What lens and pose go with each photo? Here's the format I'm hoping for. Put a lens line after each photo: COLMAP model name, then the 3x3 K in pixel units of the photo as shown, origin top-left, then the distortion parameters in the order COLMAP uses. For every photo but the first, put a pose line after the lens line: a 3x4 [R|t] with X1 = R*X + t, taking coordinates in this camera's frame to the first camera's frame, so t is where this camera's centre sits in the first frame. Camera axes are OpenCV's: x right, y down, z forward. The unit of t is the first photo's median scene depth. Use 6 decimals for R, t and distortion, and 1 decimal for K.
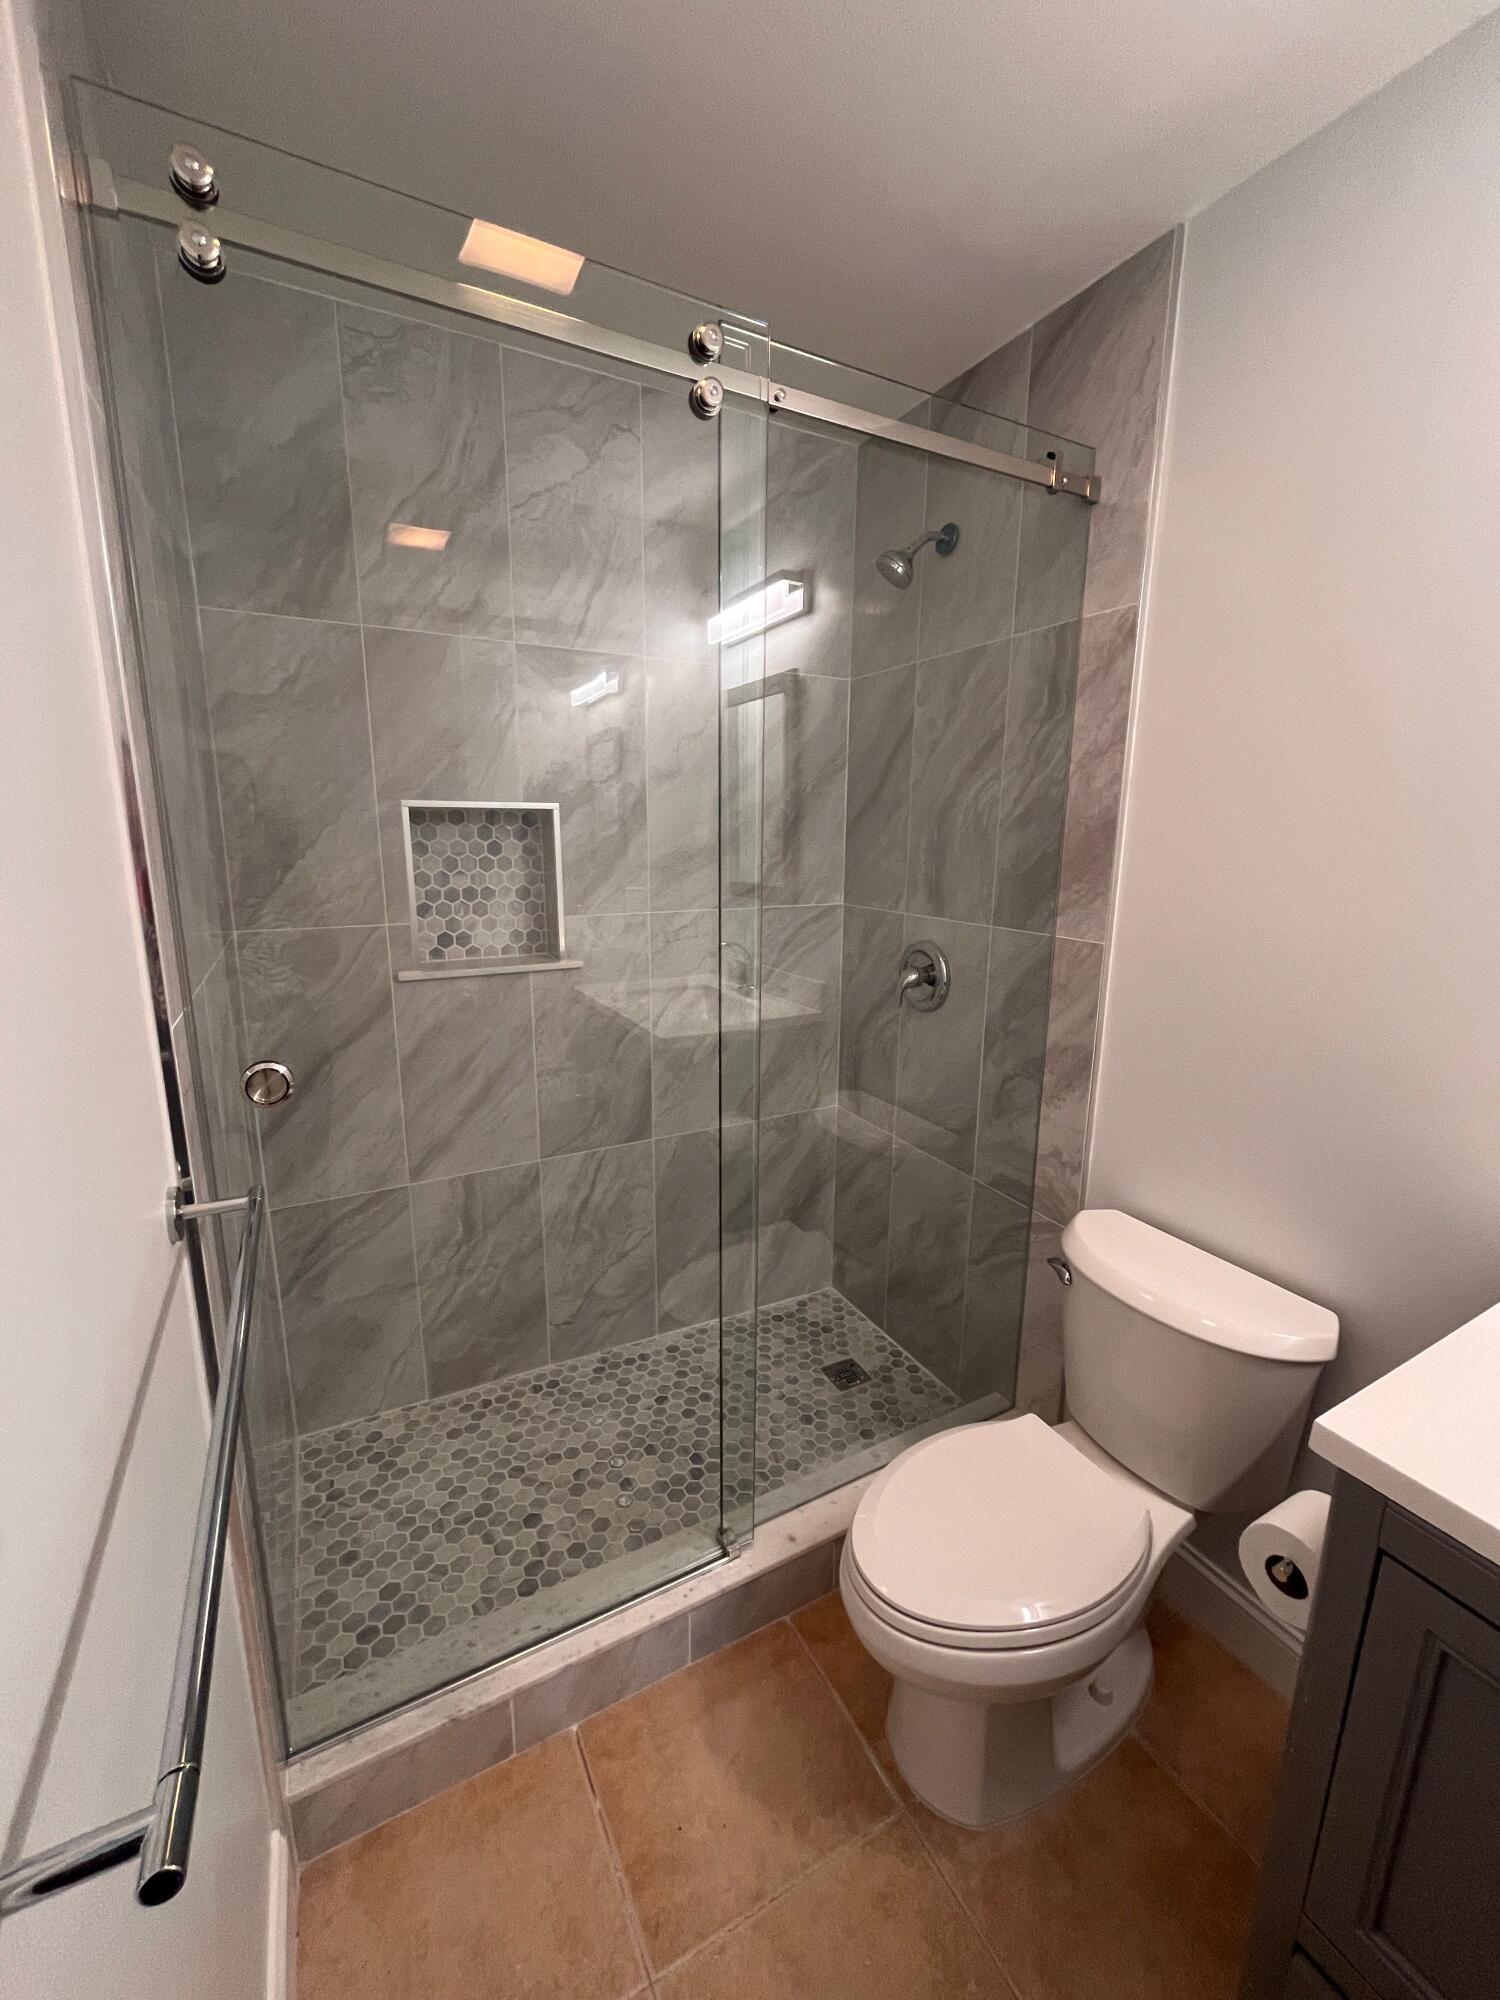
lens RADIAL K [[802.2, 0, 730.2], [0, 802.2, 994.0], [0, 0, 1]] dist [-0.000758, -0.000755]
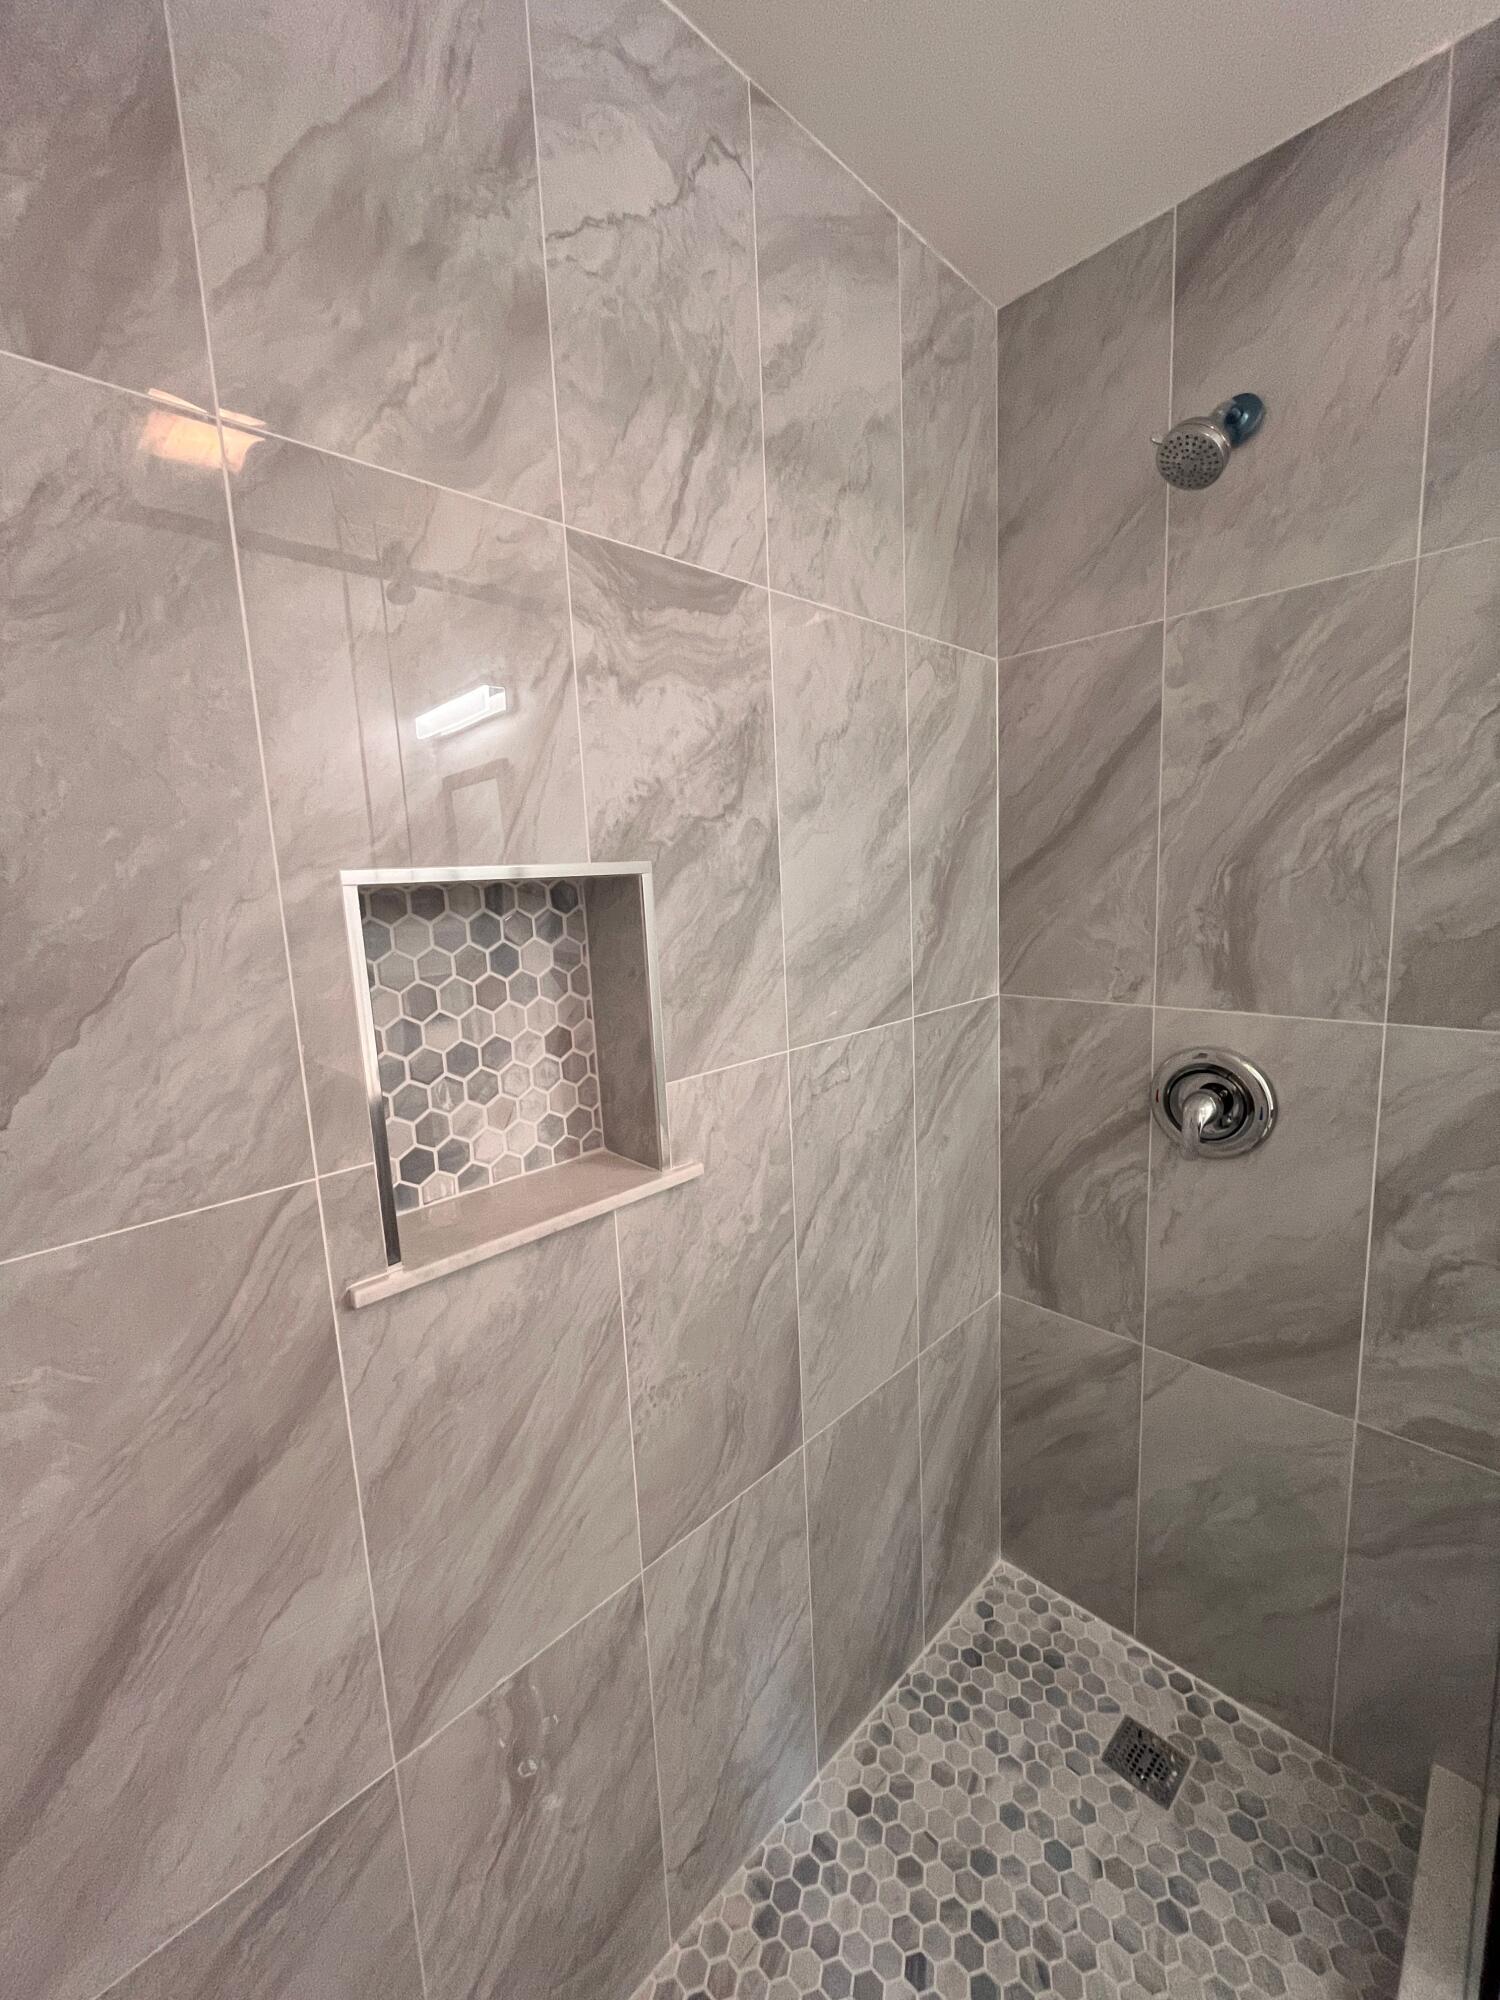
lens RADIAL K [[802.2, 0, 731.3], [0, 802.2, 994.5], [0, 0, 1]] dist [-0.000758, -0.000755]
pose [[0.956054, -0.092799, 0.278118, -0.328304], [0.111482, 0.992400, -0.052096, -0.131527], [-0.271170, 0.080811, 0.959133, 0.543393]]
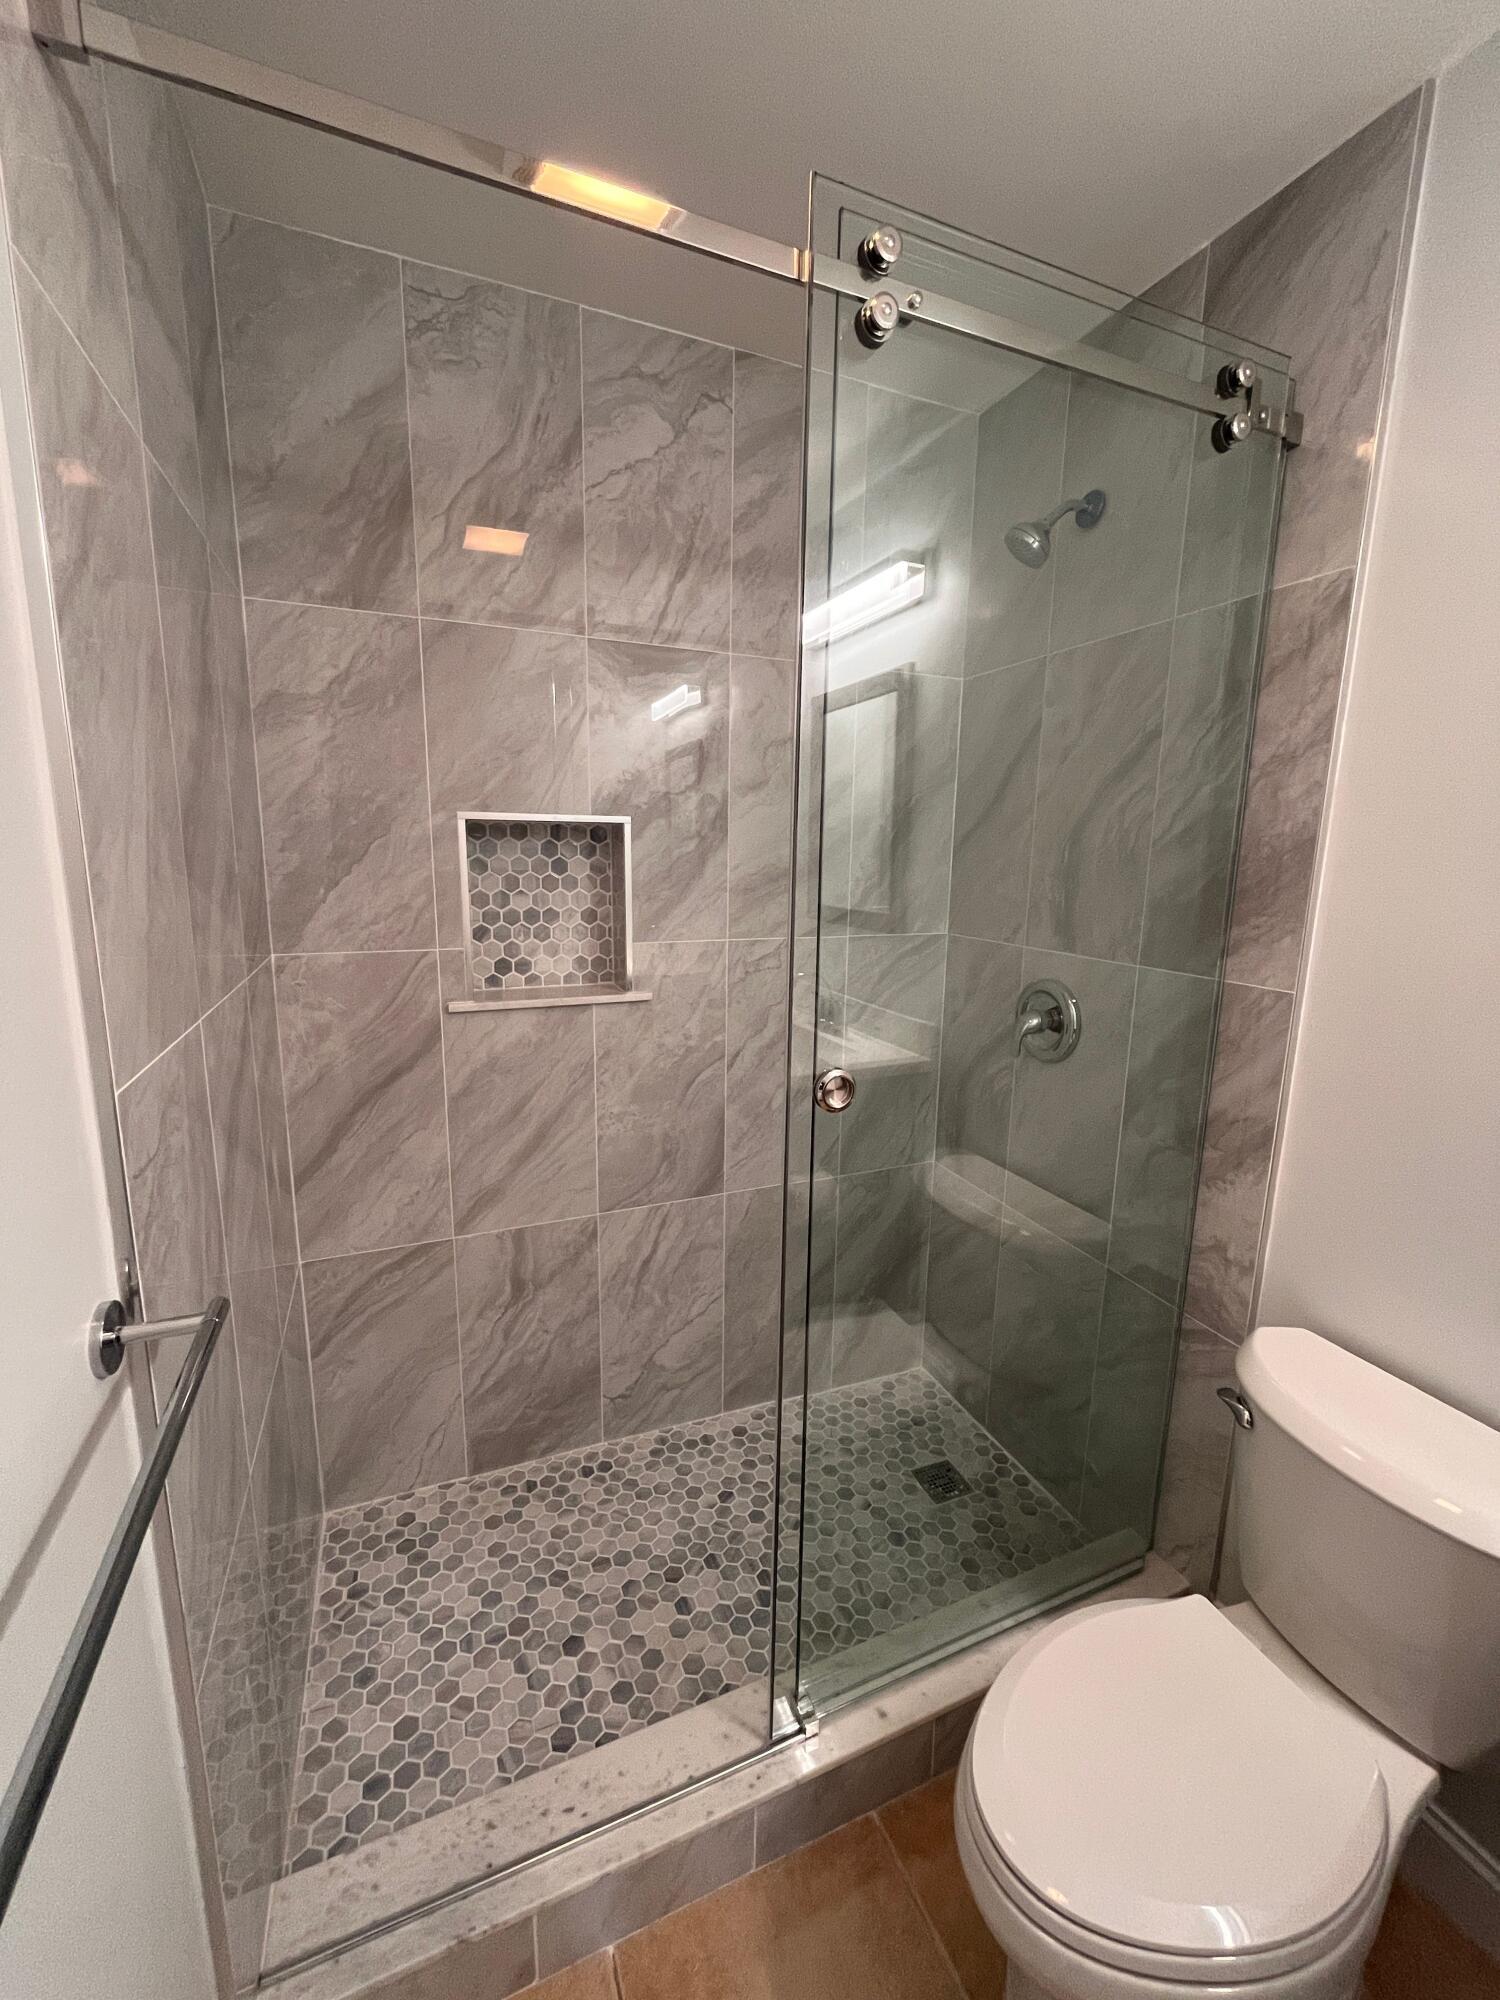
lens RADIAL K [[802.2, 0, 729.4], [0, 802.2, 992.0], [0, 0, 1]] dist [-0.000758, -0.000755]
pose [[0.995372, 0.024925, -0.092812, -0.017769], [-0.027361, 0.999311, -0.025063, -0.024762], [0.092124, 0.027487, 0.995368, 0.134643]]
